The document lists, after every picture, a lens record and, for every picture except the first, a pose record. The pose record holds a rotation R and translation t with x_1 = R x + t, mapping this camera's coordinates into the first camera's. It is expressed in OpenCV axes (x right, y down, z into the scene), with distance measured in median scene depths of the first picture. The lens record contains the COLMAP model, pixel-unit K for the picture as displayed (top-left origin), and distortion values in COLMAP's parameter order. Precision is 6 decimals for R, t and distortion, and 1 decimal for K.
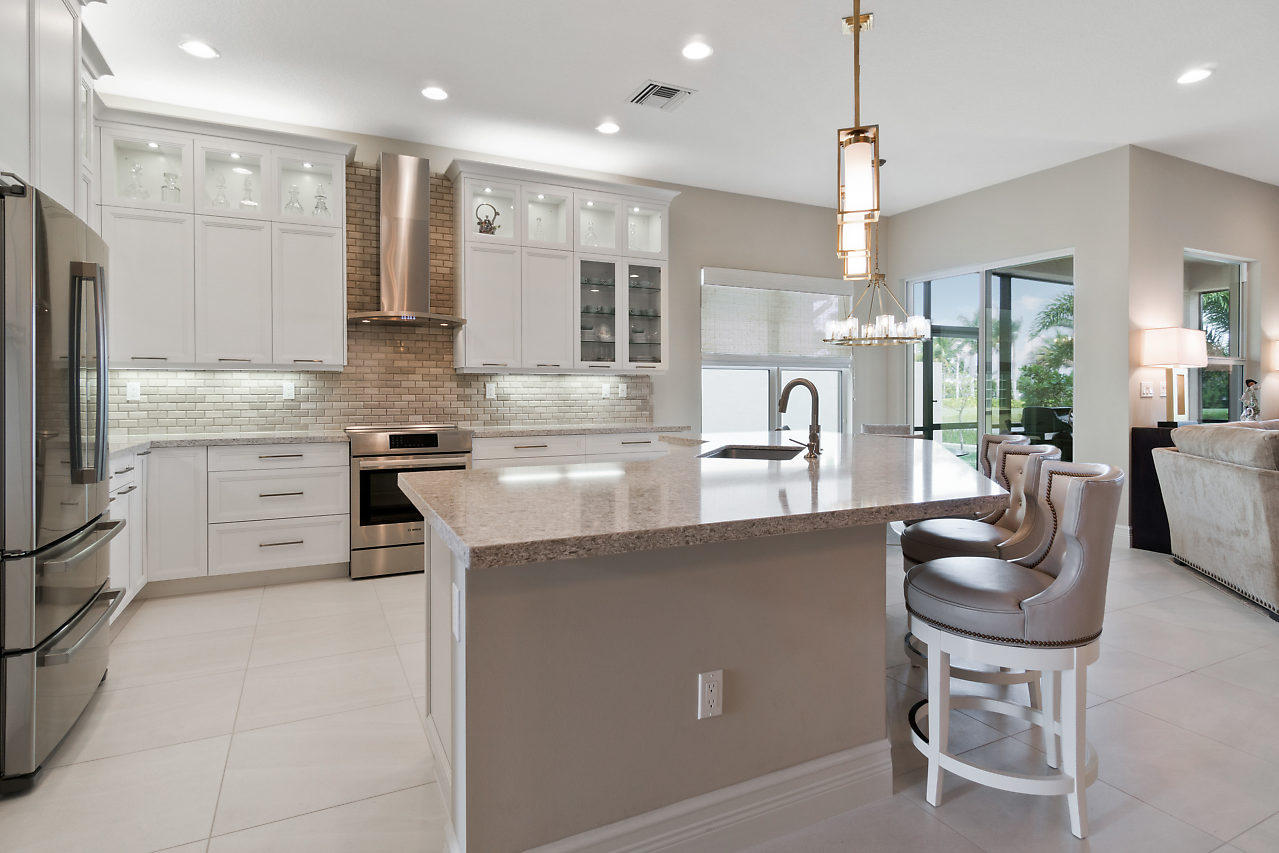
lens RADIAL K [[650.2, 0, 641.7], [0, 650.2, 395.4], [0, 0, 1]] dist [-0.001640, 0.000143]
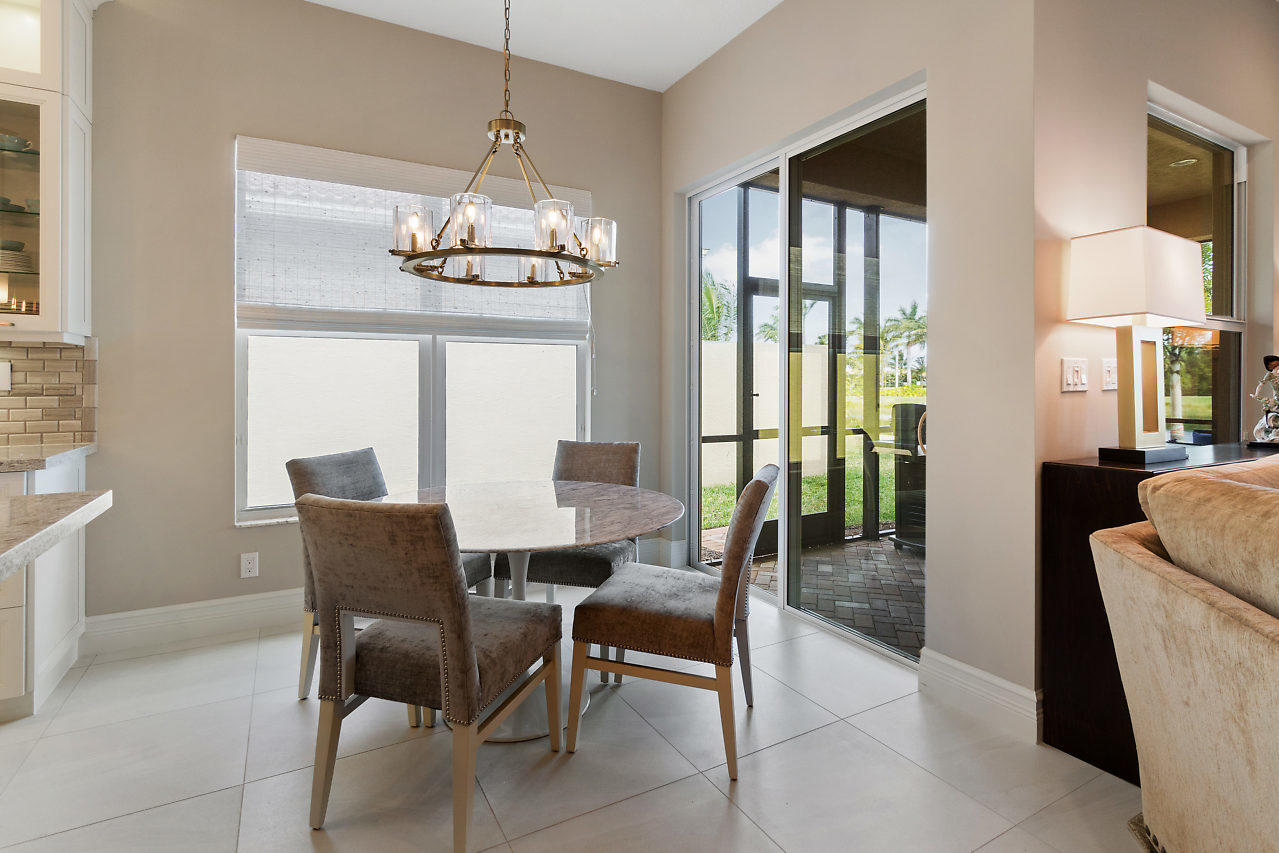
lens RADIAL K [[607.7, 0, 640.1], [0, 607.7, 383.0], [0, 0, 1]] dist [-0.002675, -0.000399]
pose [[0.998898, 0.000536, 0.046924, 0.458310], [-0.000457, 0.999998, -0.001710, -0.002267], [-0.046925, 0.001687, 0.998897, 0.595979]]
